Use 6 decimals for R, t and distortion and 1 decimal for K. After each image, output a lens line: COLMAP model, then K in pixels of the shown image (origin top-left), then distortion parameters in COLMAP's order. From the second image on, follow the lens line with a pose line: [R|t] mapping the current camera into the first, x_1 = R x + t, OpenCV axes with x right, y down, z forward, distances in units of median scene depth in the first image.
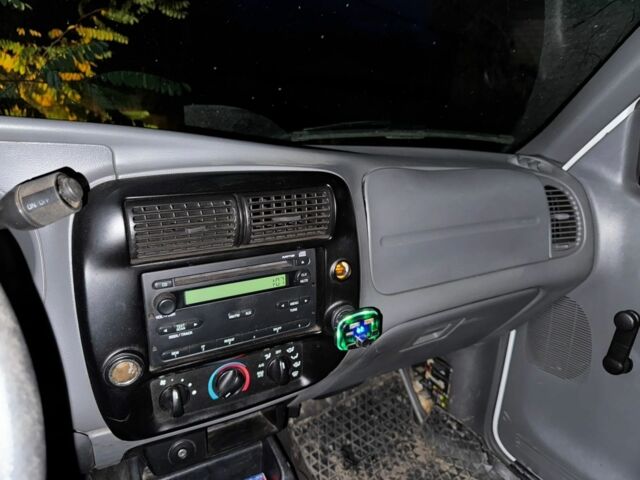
lens RADIAL K [[449.8, 0, 322.3], [0, 449.8, 242.2], [0, 0, 1]] dist [0.058916, -0.082056]
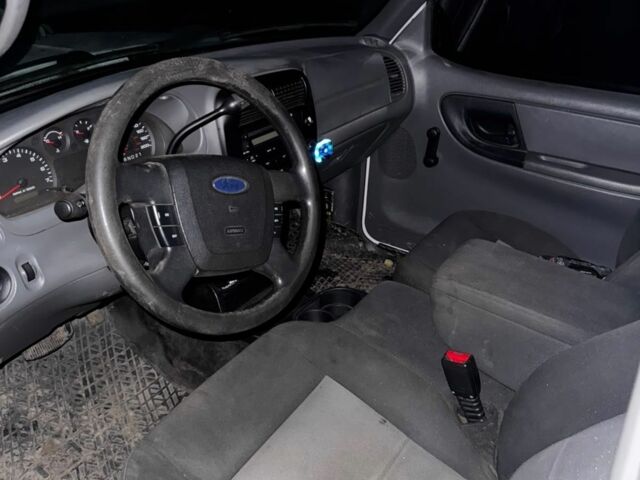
lens RADIAL K [[612.8, 0, 320.0], [0, 612.8, 240.0], [0, 0, 1]] dist [-0.010636, -0.006372]
pose [[0.901988, -0.211684, 0.376307, -0.638864], [0.128924, 0.963852, 0.233171, -0.033620], [-0.412063, -0.161803, 0.896674, -0.918261]]
